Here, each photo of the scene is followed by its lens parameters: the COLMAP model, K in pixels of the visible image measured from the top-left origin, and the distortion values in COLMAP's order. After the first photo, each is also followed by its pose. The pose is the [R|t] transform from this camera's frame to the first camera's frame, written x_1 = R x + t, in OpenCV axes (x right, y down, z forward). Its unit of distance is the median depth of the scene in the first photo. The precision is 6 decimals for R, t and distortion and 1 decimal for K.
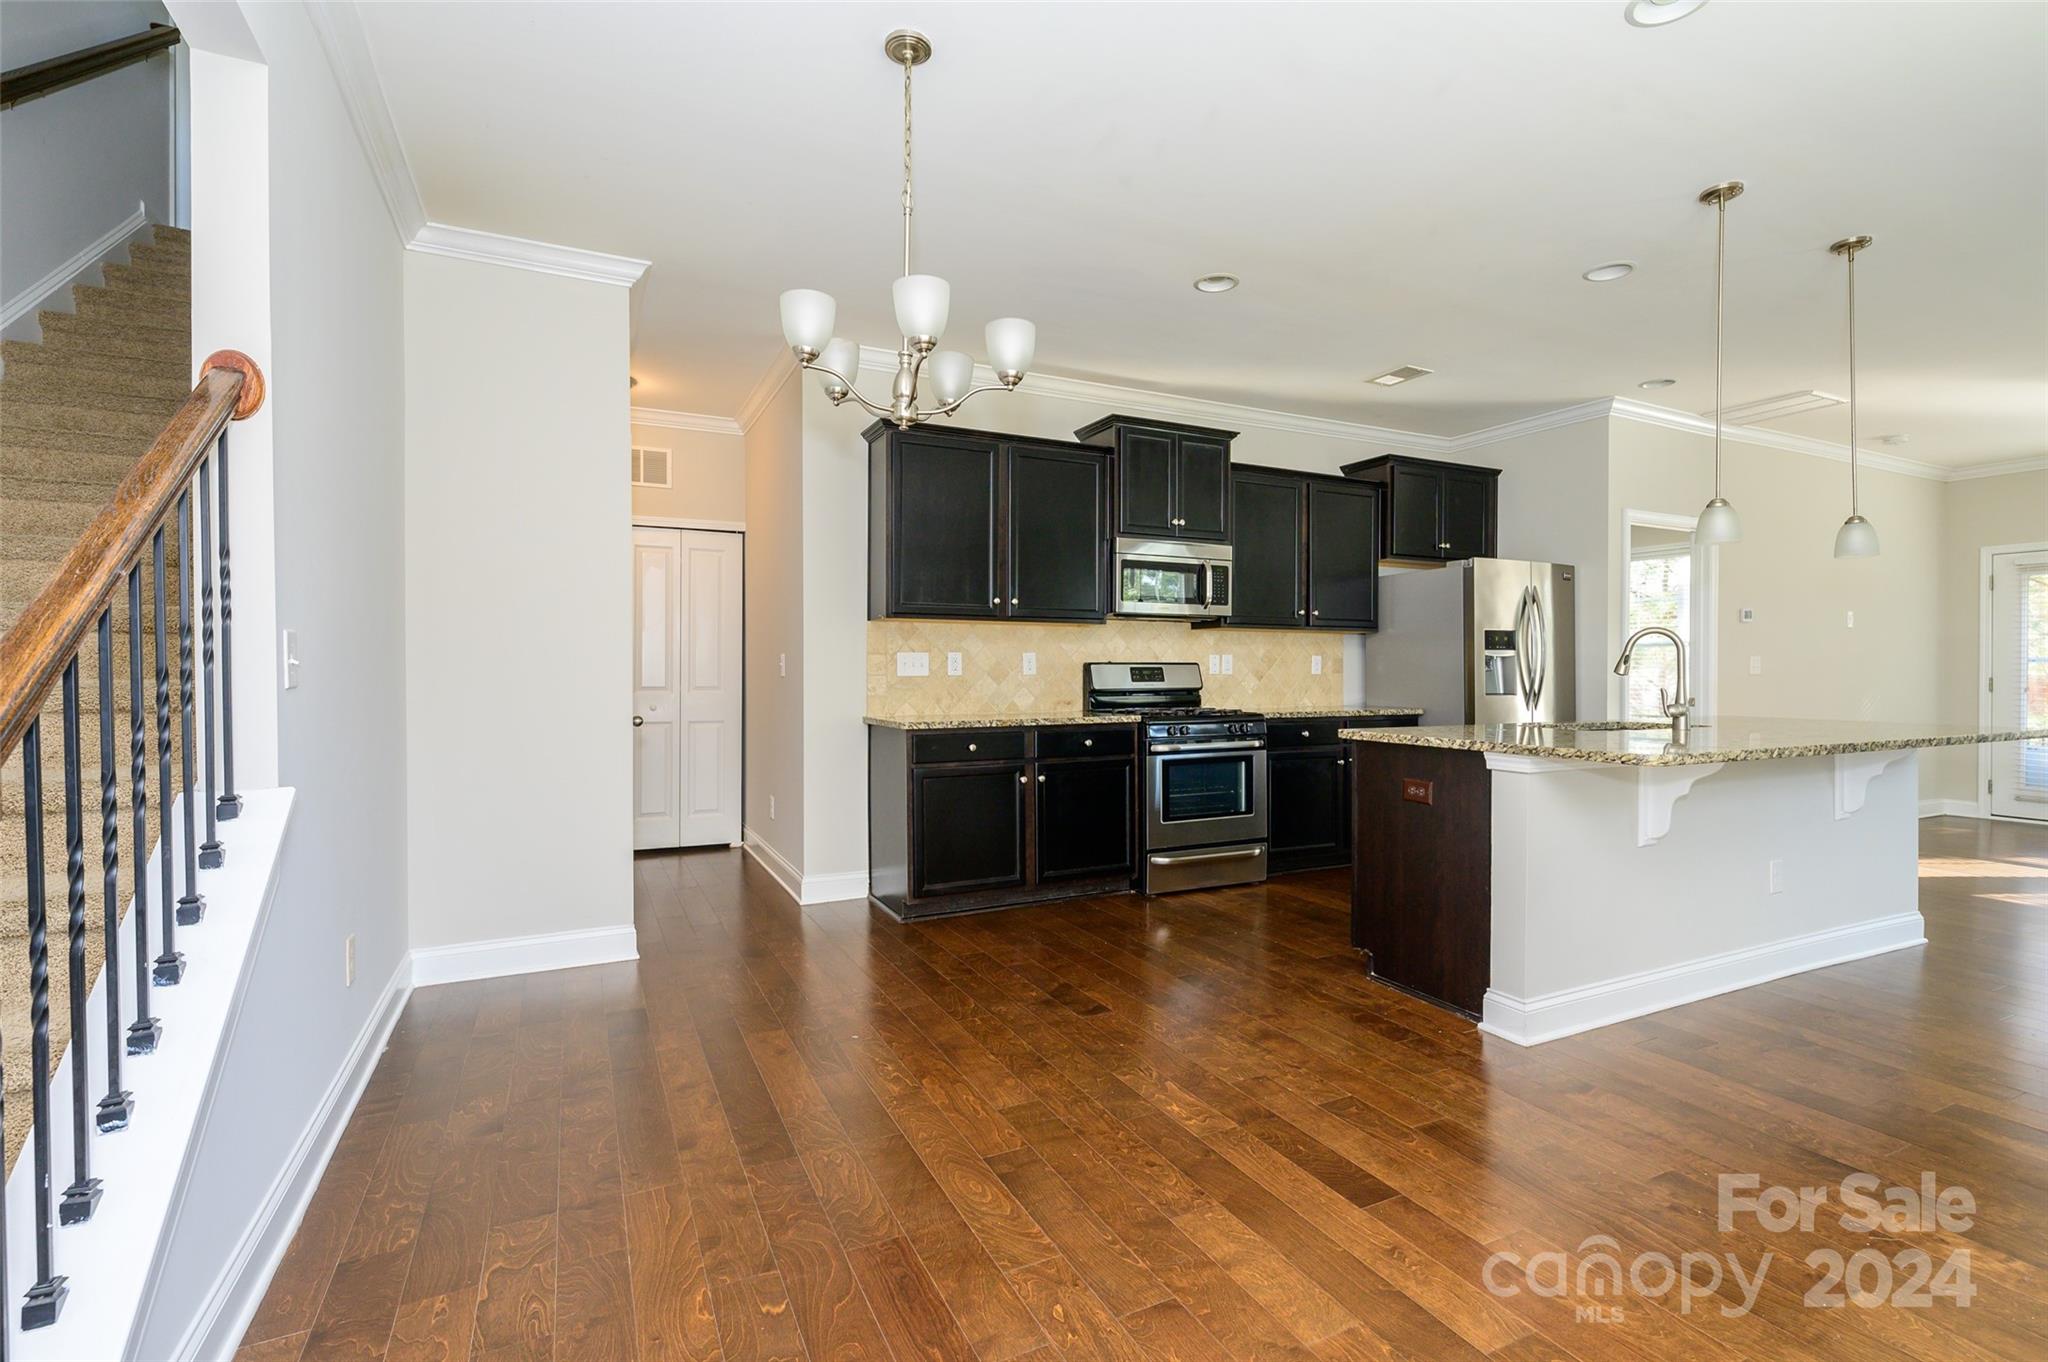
lens RADIAL K [[936.5, 0, 1033.3], [0, 936.5, 676.8], [0, 0, 1]] dist [-0.003642, 0.002417]
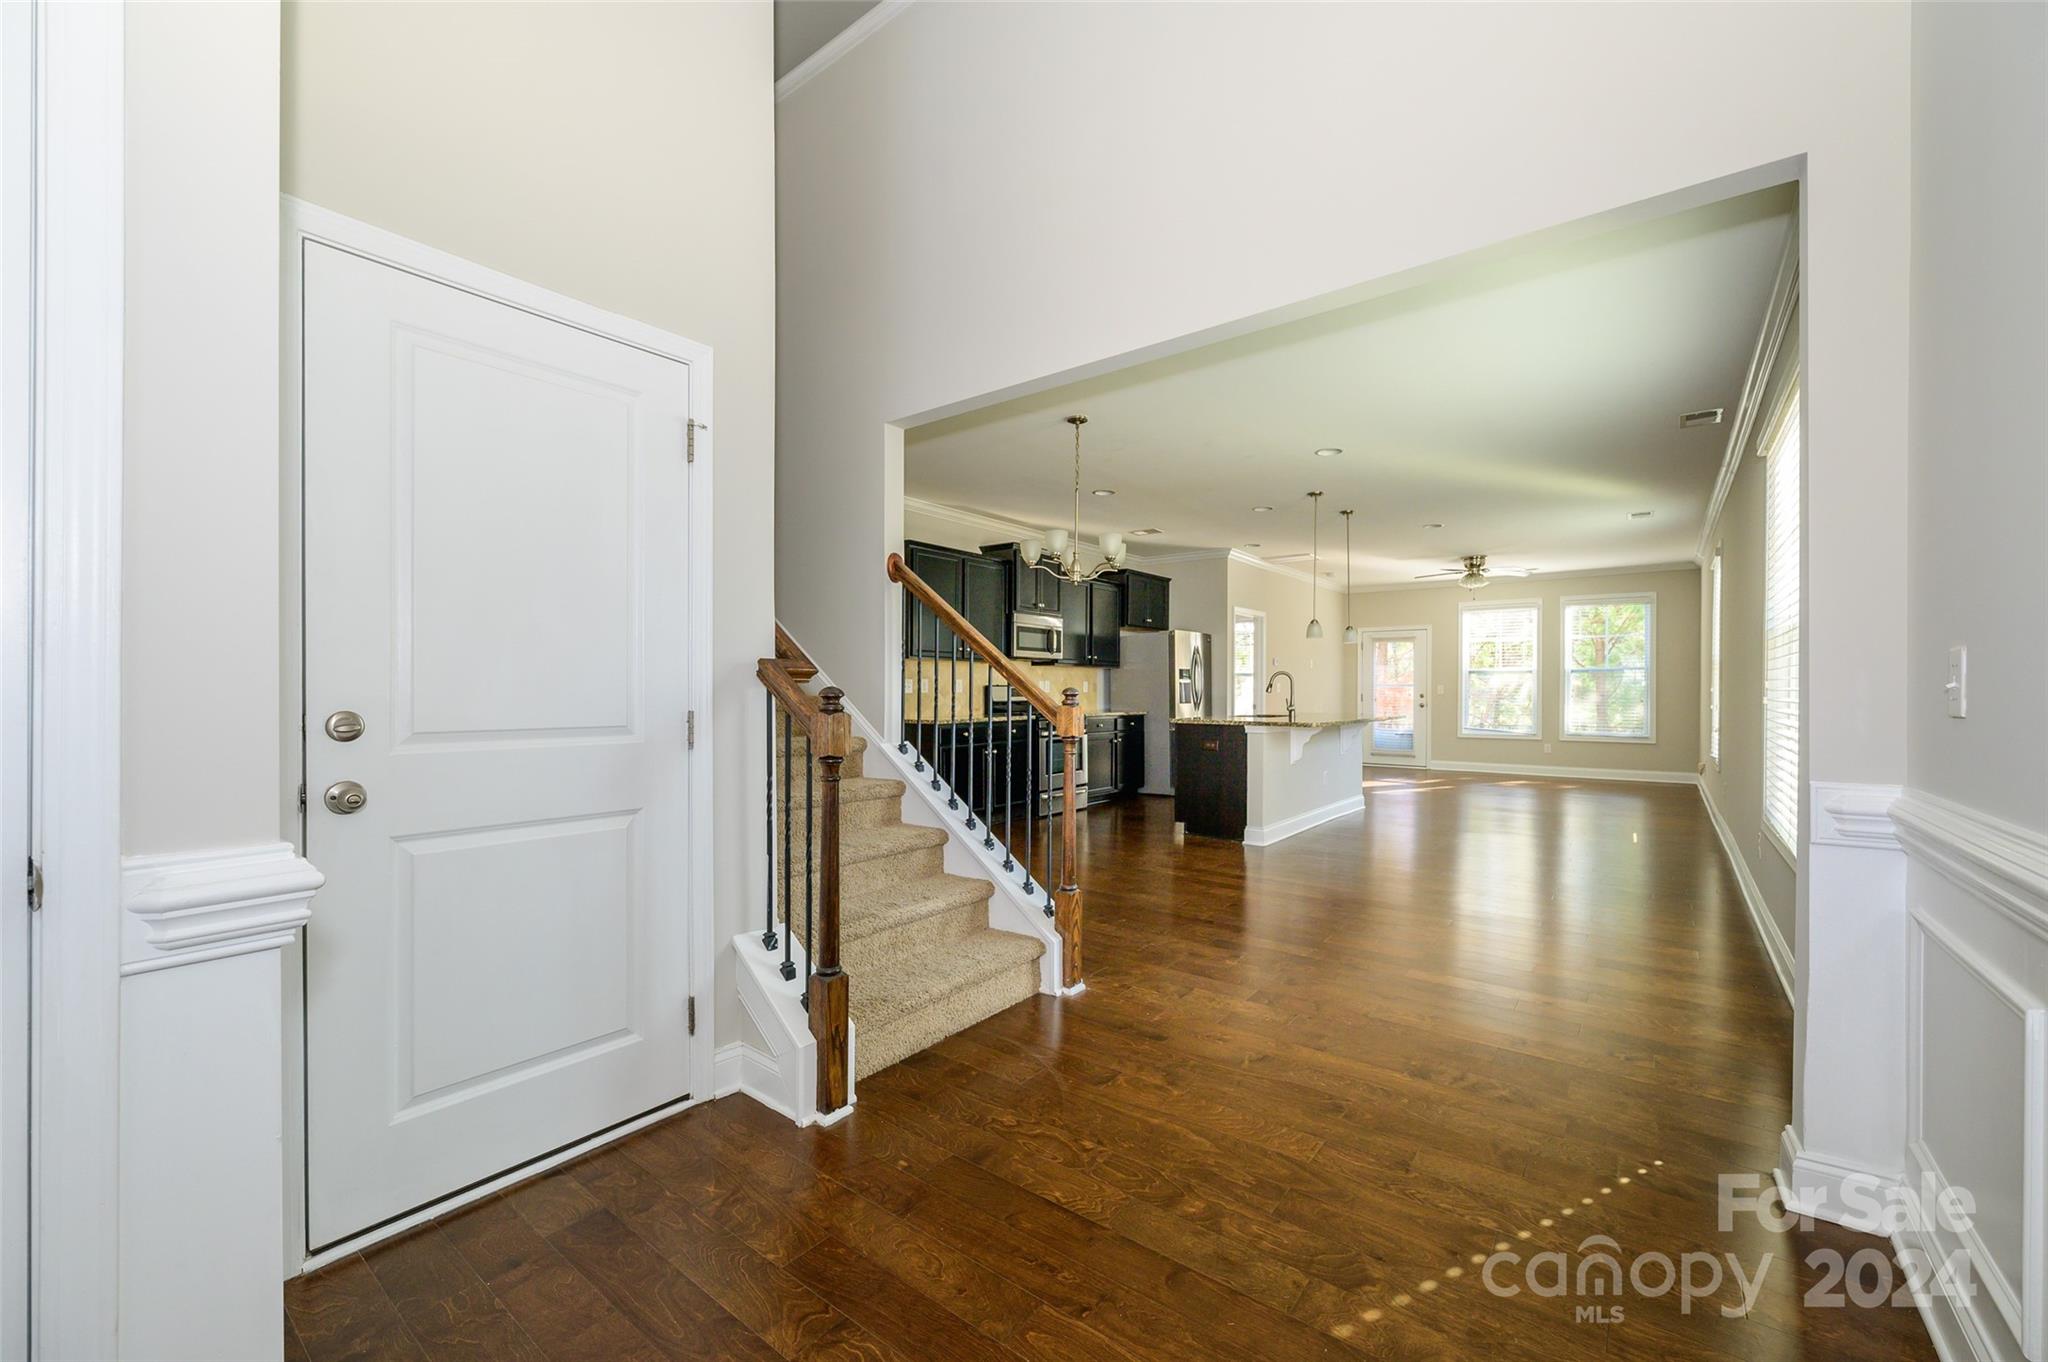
lens RADIAL K [[808.5, 0, 1025.4], [0, 808.5, 693.1], [0, 0, 1]] dist [-0.003778, 0.000011]
pose [[0.902068, -0.001167, 0.431593, -0.511767], [0.002213, 0.999996, -0.001923, 0.001347], [-0.431589, 0.002690, 0.902067, -0.338879]]
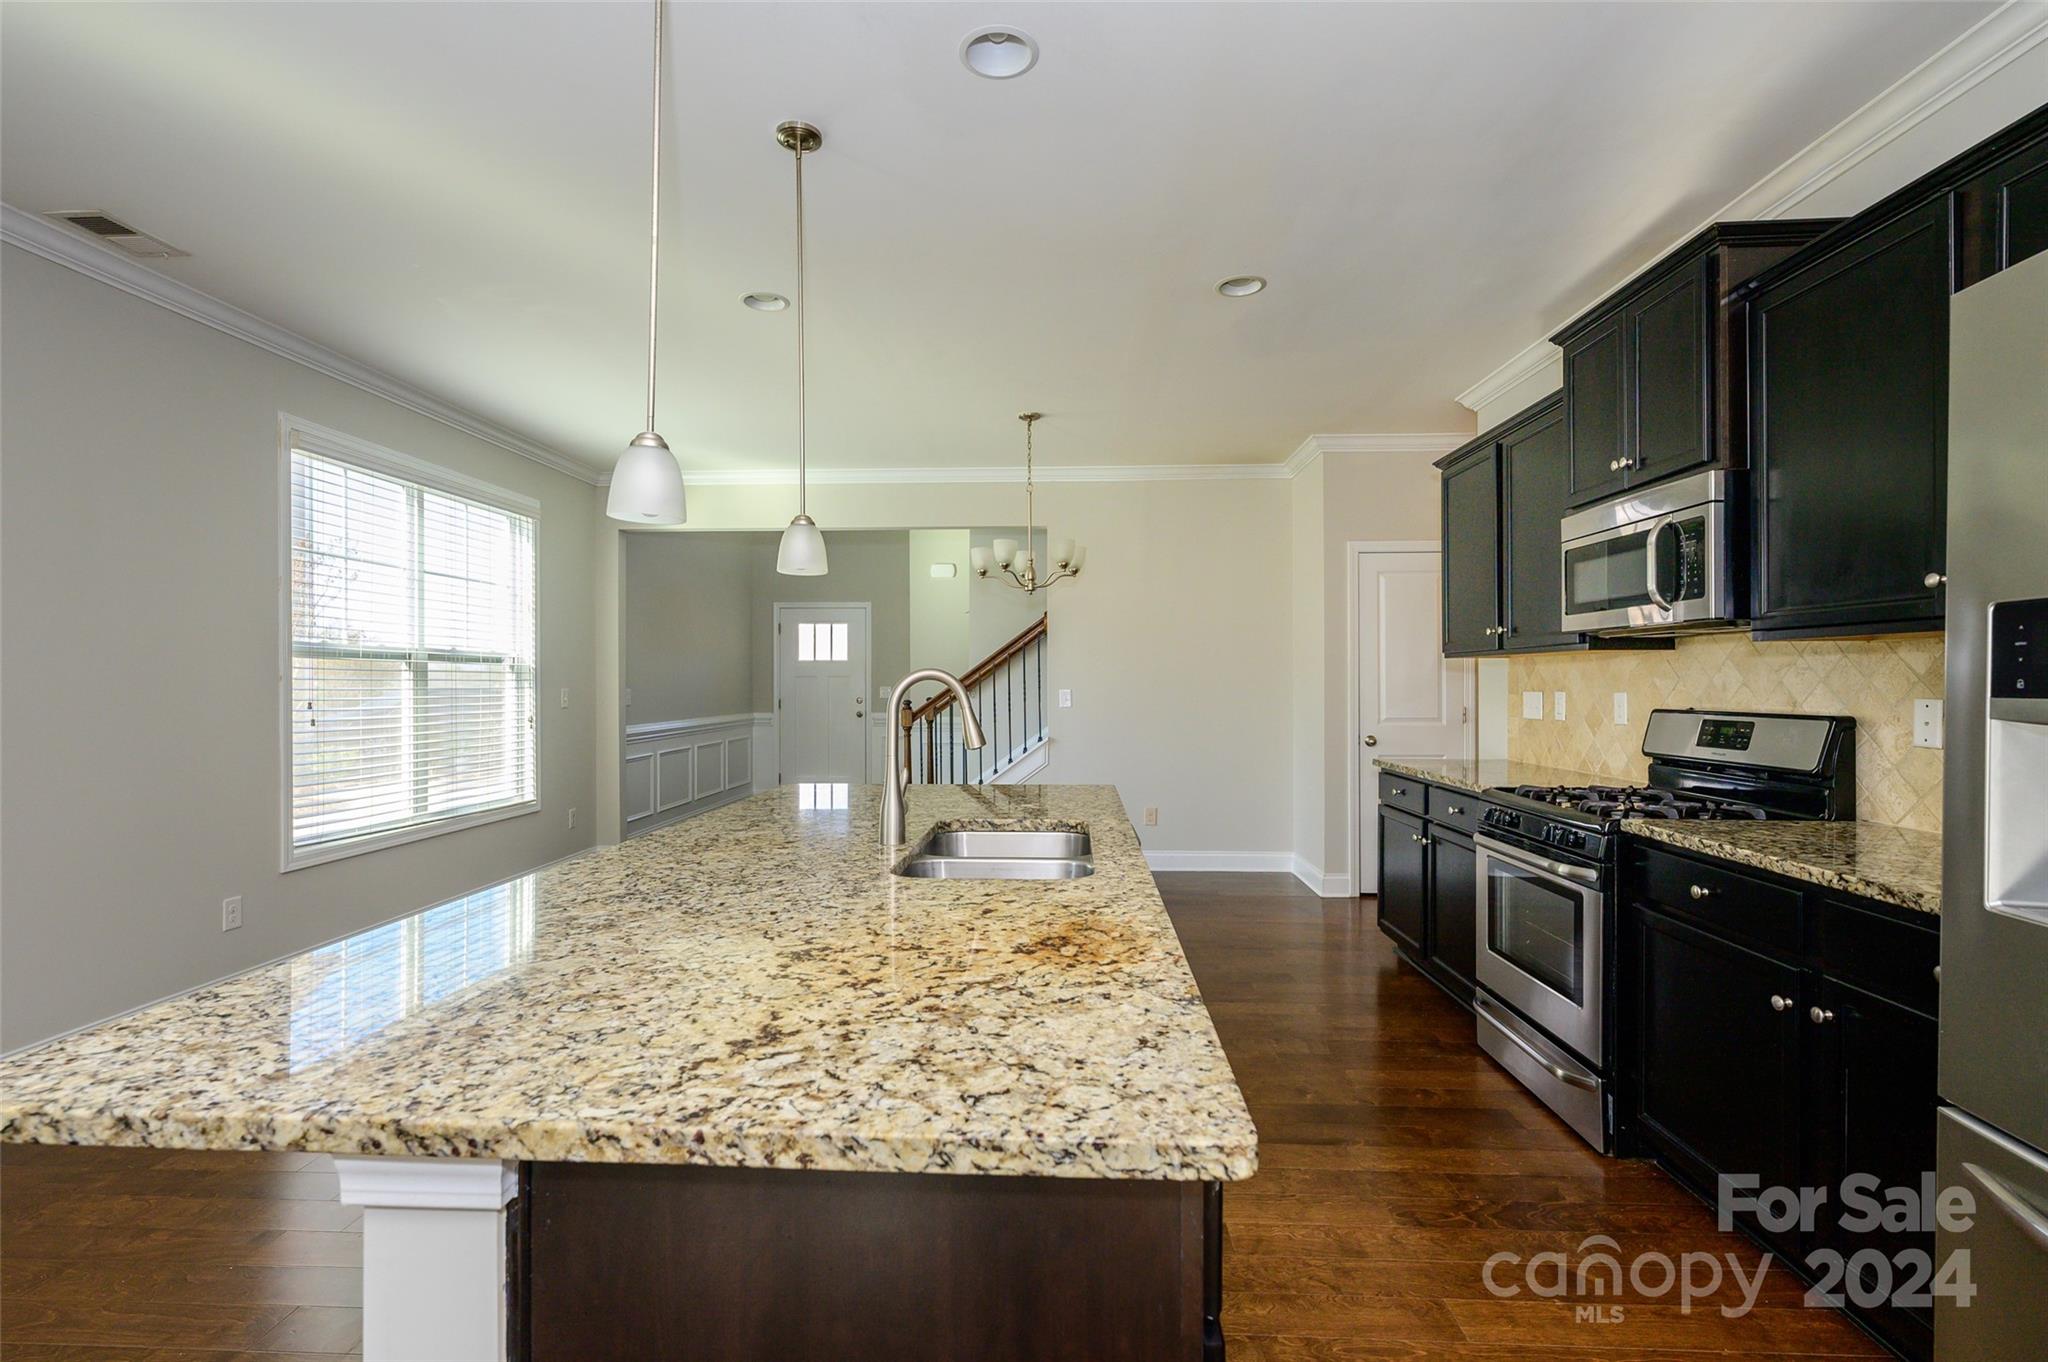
lens RADIAL K [[936.5, 0, 1023.0], [0, 936.5, 680.0], [0, 0, 1]] dist [-0.003642, 0.002417]
pose [[-0.485468, -0.002030, -0.874252, 0.808260], [-0.005332, 0.999986, 0.000639, -0.032922], [0.874238, 0.004972, -0.485472, 0.941774]]
